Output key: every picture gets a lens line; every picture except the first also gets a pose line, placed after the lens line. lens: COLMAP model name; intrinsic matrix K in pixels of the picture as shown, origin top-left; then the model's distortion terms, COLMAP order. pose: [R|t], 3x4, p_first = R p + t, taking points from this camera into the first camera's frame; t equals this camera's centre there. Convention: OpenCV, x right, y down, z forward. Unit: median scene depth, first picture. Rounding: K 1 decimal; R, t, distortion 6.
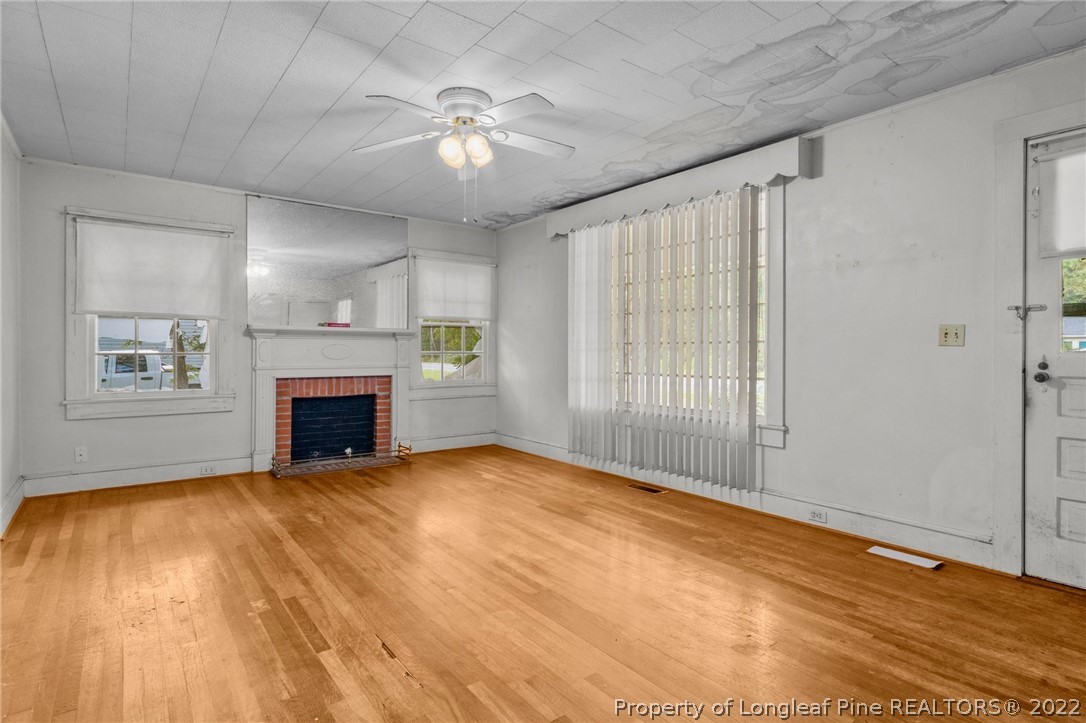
lens RADIAL K [[553.6, 0, 542.3], [0, 553.6, 352.7], [0, 0, 1]] dist [-0.003022, 0.000310]
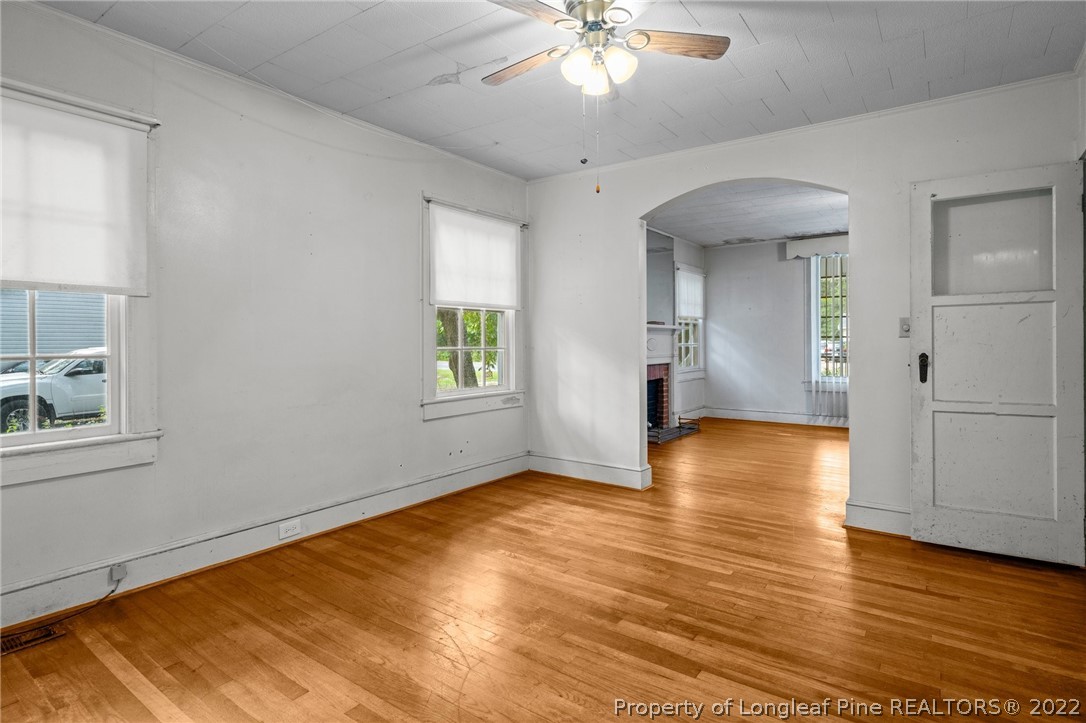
lens RADIAL K [[553.6, 0, 542.3], [0, 553.6, 352.7], [0, 0, 1]] dist [-0.003022, 0.000310]
pose [[0.963693, -0.014552, 0.266616, -0.889856], [0.011707, 0.999856, 0.012257, -0.001548], [-0.266756, -0.008691, 0.963725, -0.135050]]
